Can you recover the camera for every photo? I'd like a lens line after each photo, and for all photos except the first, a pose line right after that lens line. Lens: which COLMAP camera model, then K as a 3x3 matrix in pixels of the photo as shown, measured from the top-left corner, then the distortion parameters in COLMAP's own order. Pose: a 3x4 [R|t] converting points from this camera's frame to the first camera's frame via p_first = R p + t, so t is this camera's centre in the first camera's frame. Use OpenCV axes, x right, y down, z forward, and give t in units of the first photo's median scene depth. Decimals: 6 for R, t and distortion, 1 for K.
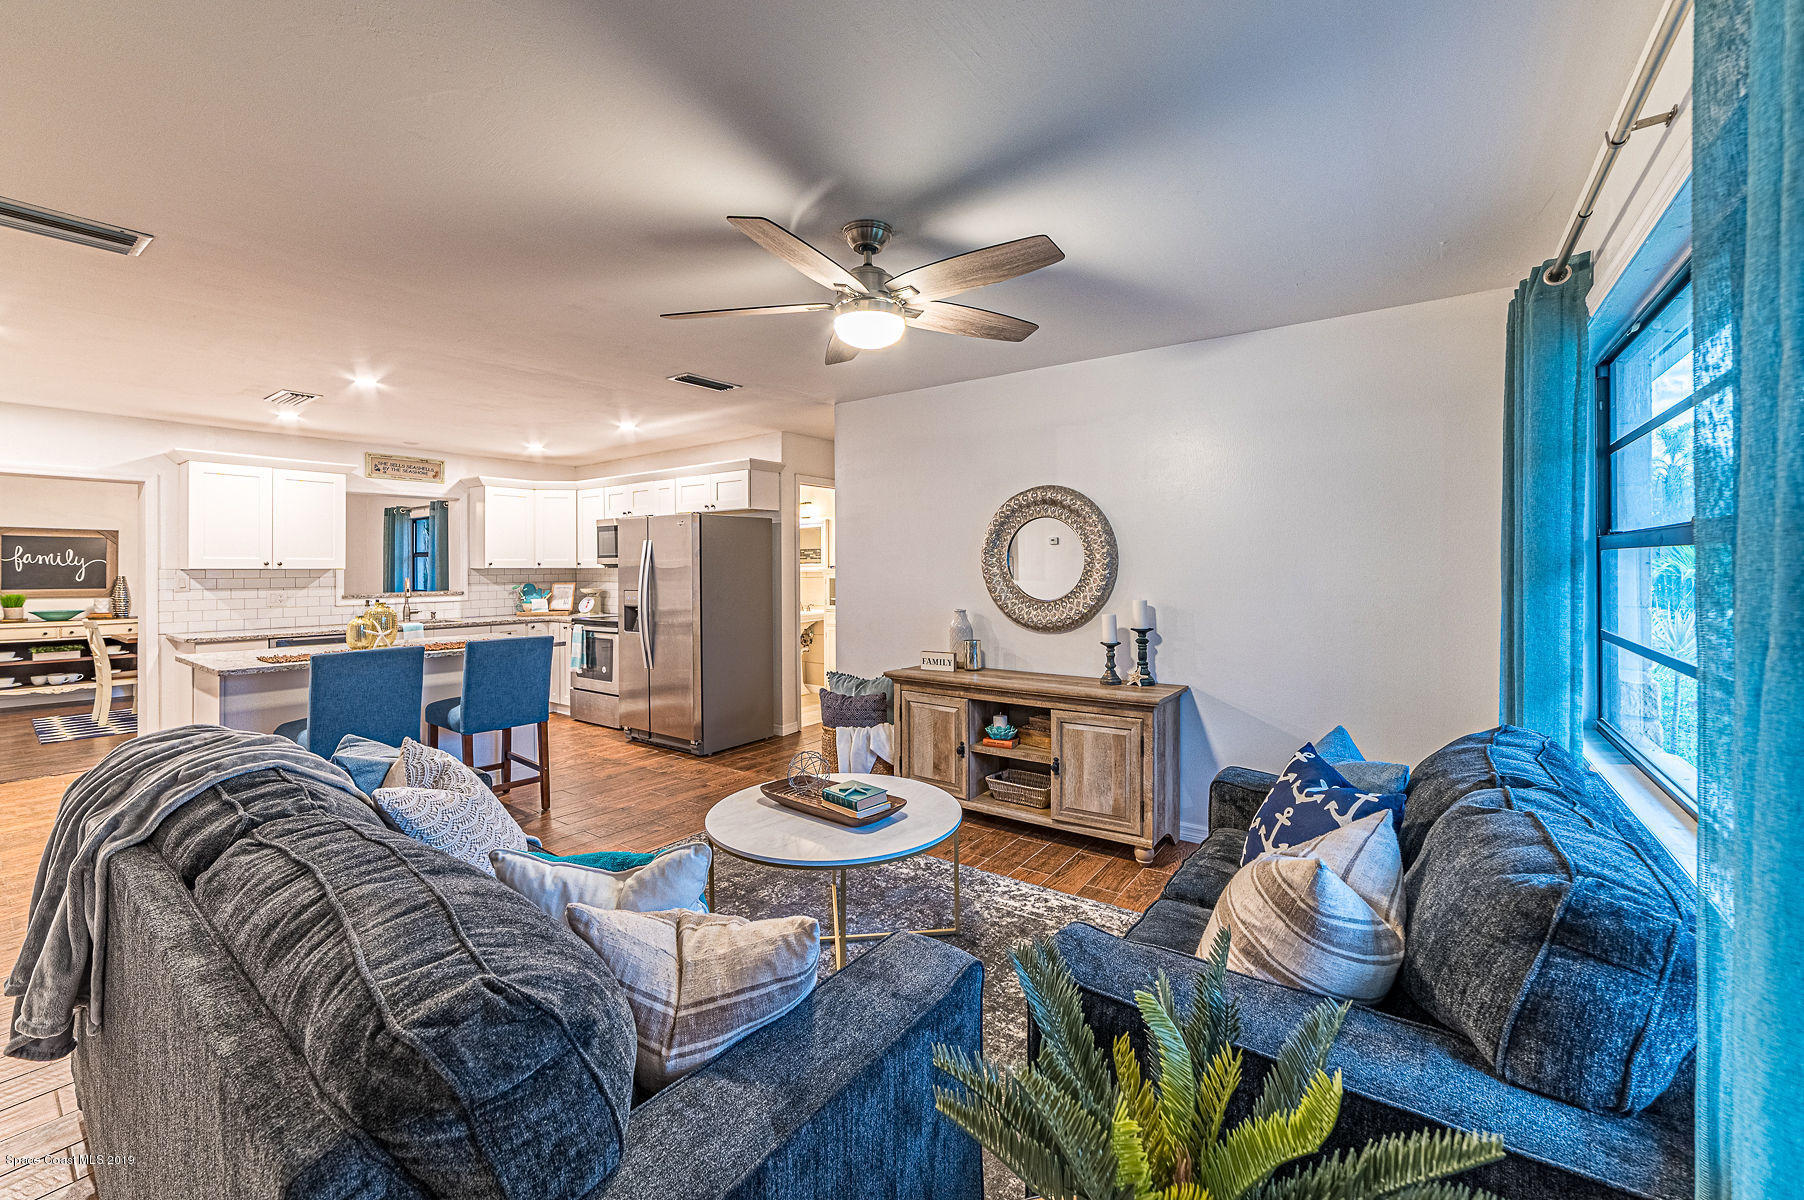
lens RADIAL K [[707.7, 0, 915.6], [0, 707.7, 569.5], [0, 0, 1]] dist [-0.020373, 0.006320]
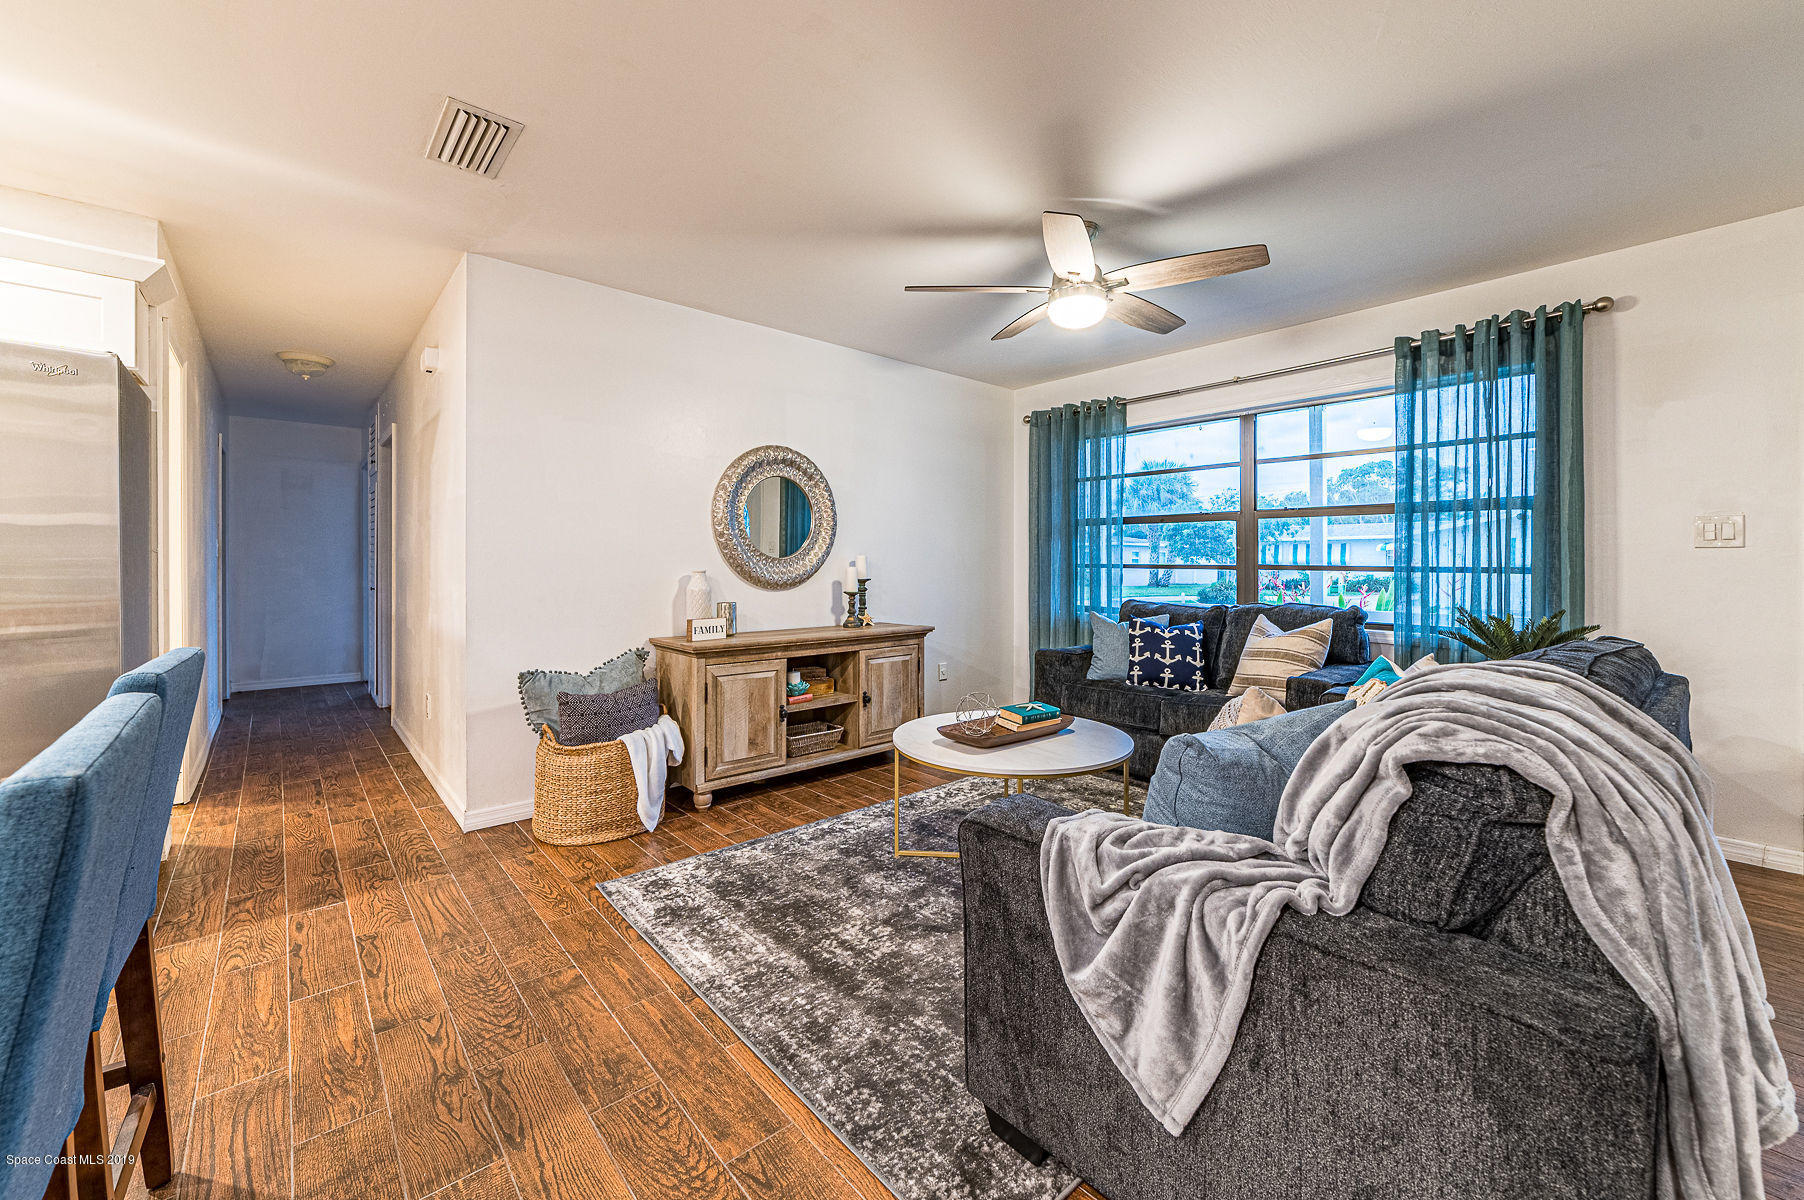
lens RADIAL K [[718.2, 0, 880.2], [0, 718.2, 566.0], [0, 0, 1]] dist [-0.002780, 0.000089]
pose [[0.237162, 0.001297, 0.971469, -0.469726], [0.001025, 0.999998, -0.001585, 0.033911], [-0.971470, 0.001372, 0.237160, 0.363277]]
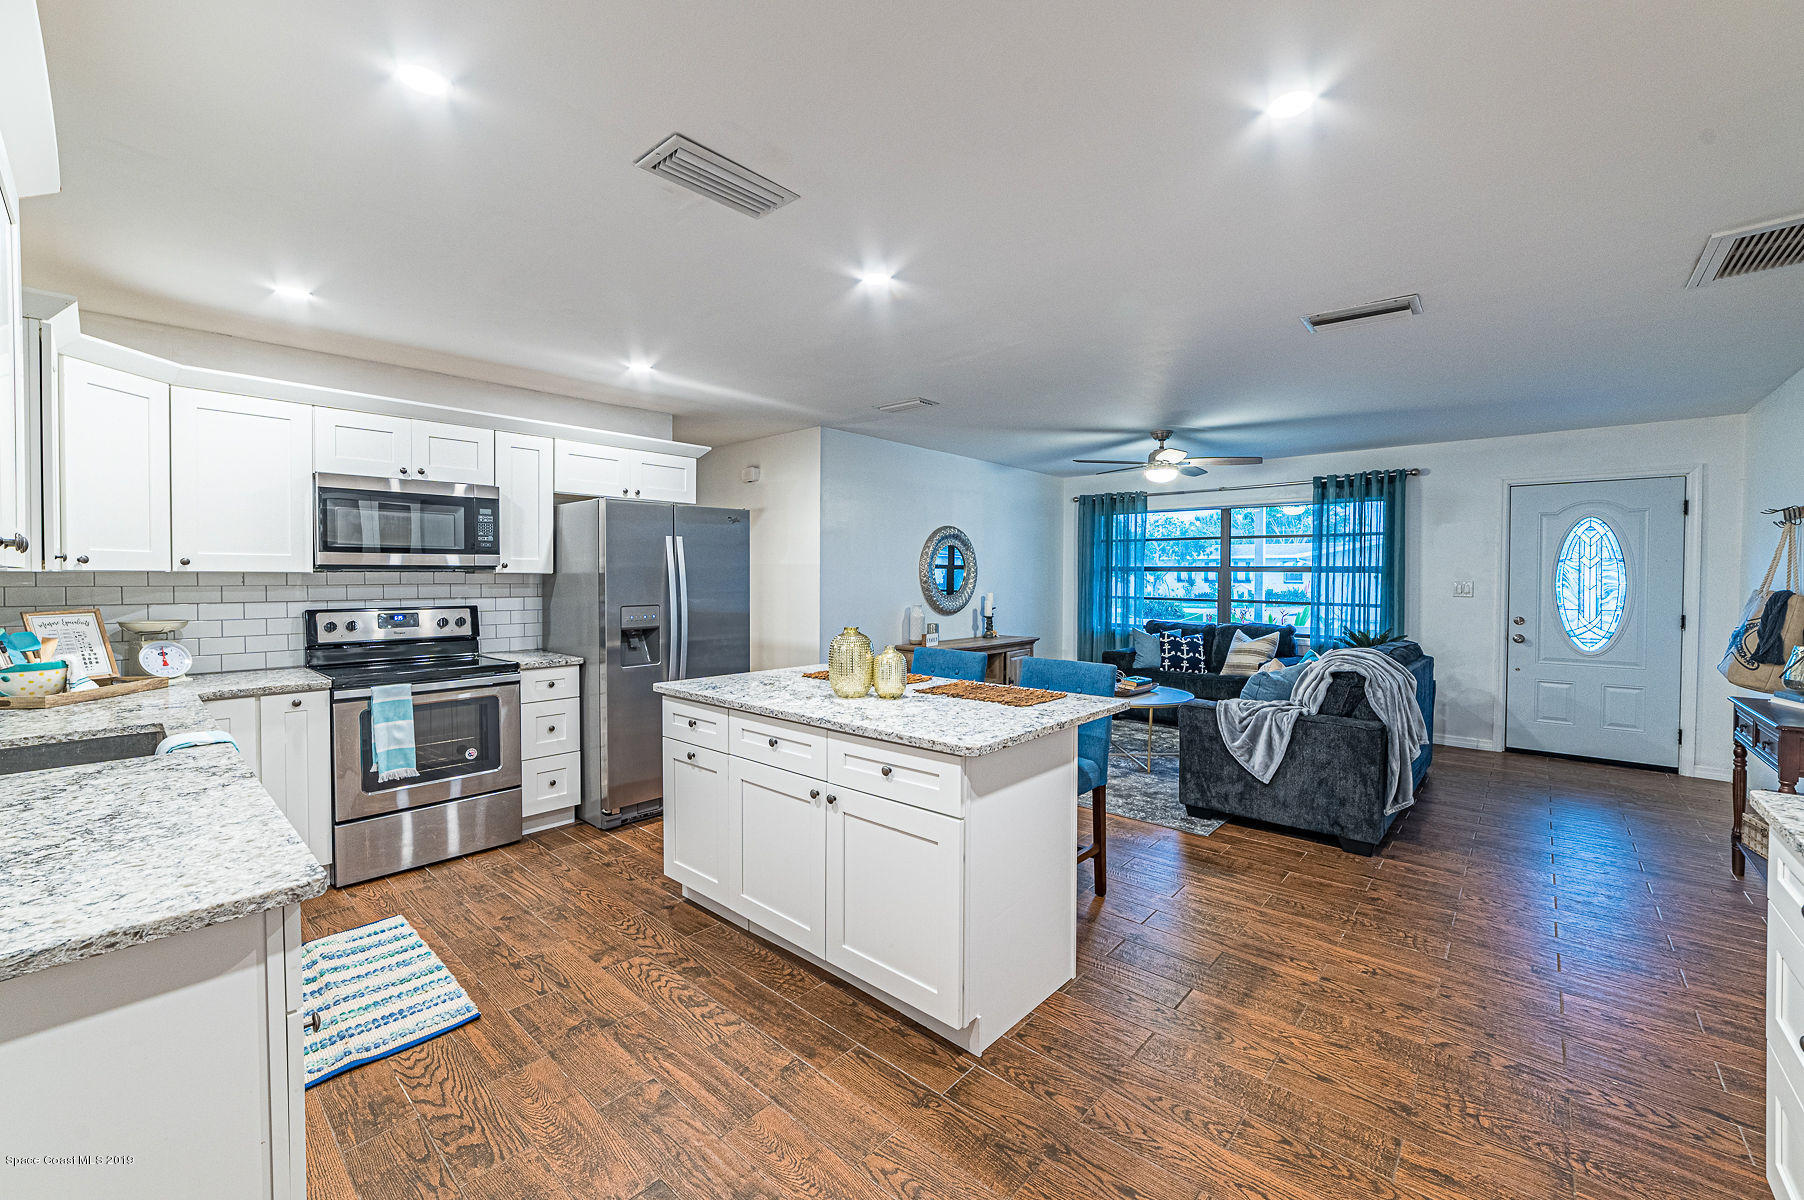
lens RADIAL K [[740.0, 0, 861.0], [0, 740.0, 590.1], [0, 0, 1]] dist [-0.000352, -0.000125]
pose [[0.136887, -0.018894, 0.990407, -0.913480], [-0.001174, 0.999814, 0.019235, -0.000152], [-0.990586, -0.003796, 0.136839, 0.574349]]
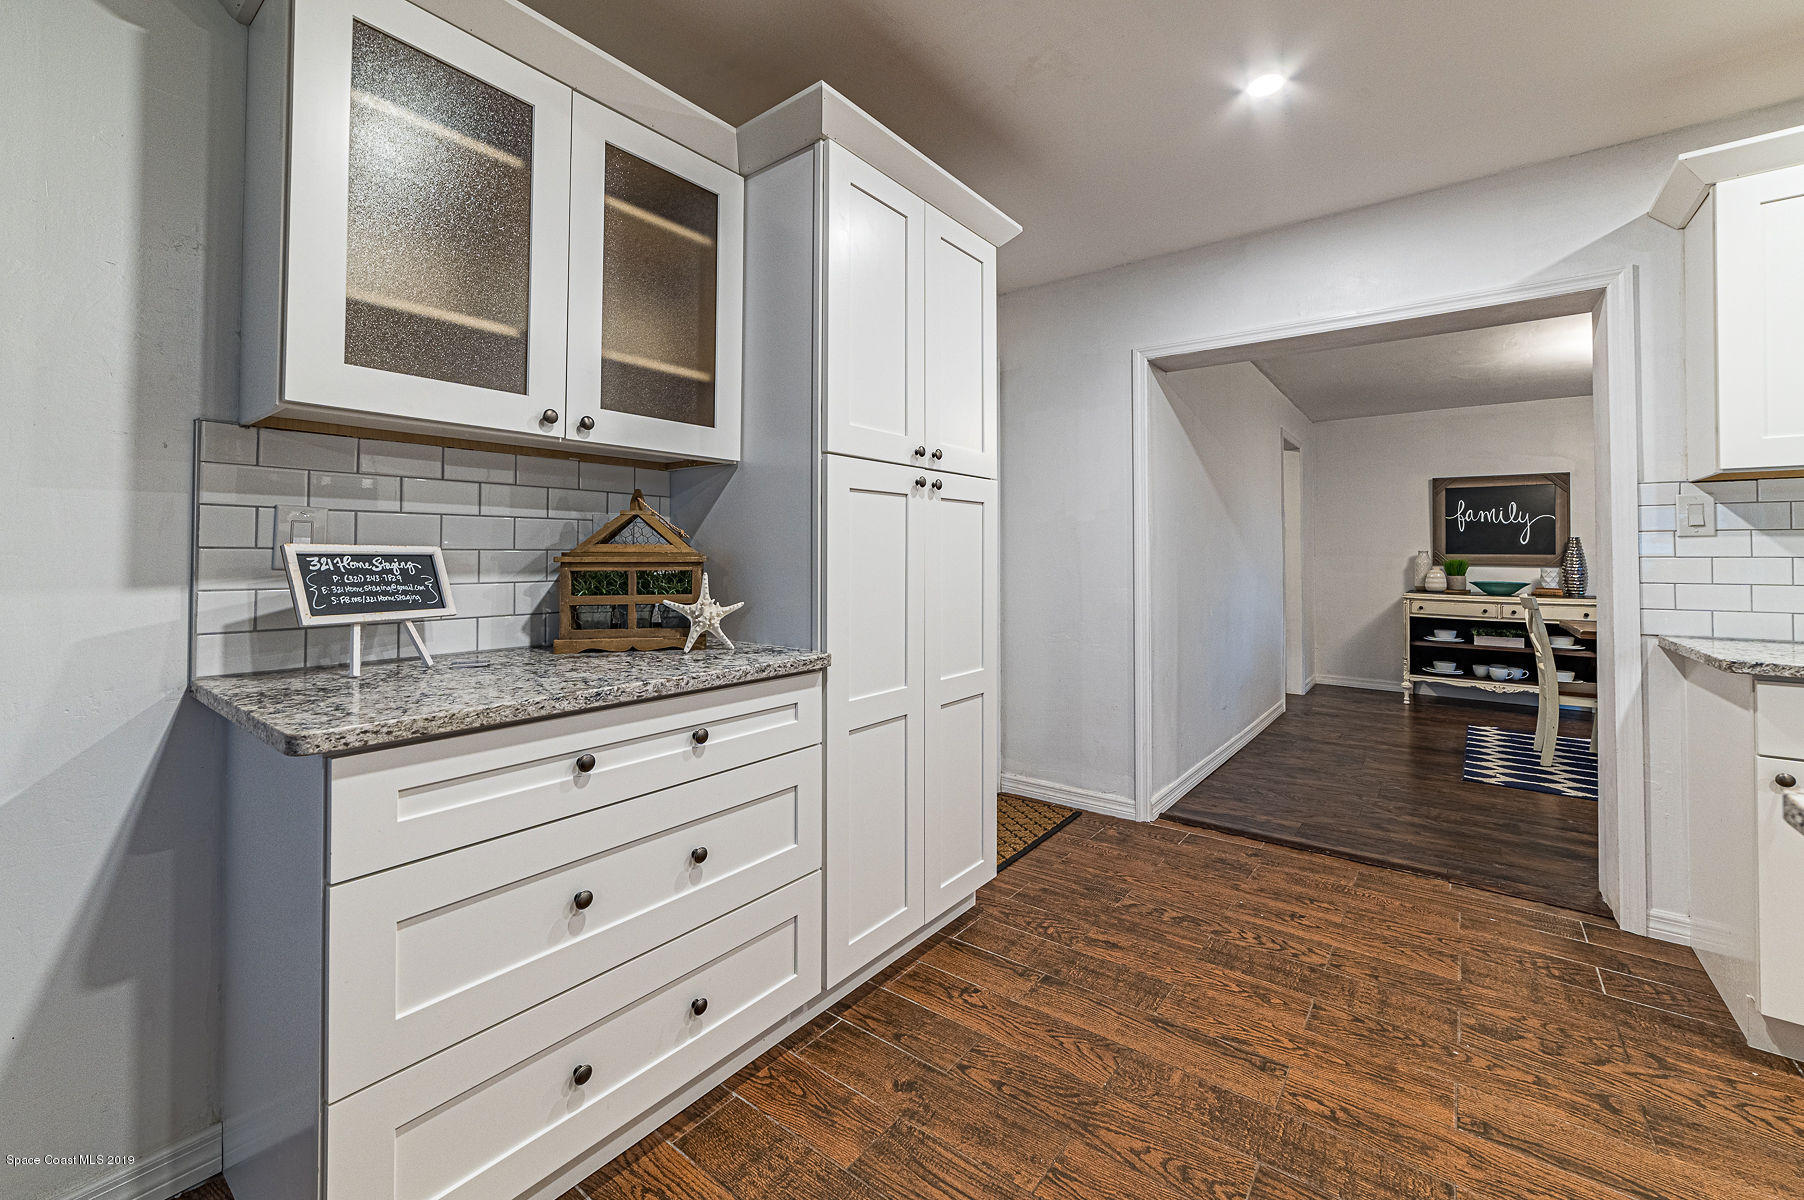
lens RADIAL K [[731.8, 0, 914.6], [0, 731.8, 539.6], [0, 0, 1]] dist [-0.015809, 0.005167]
pose [[-0.023808, -0.020246, -0.999512, -0.492718], [-0.003213, 0.999791, -0.020175, 0.035932], [0.999711, 0.002731, -0.023868, 0.441159]]
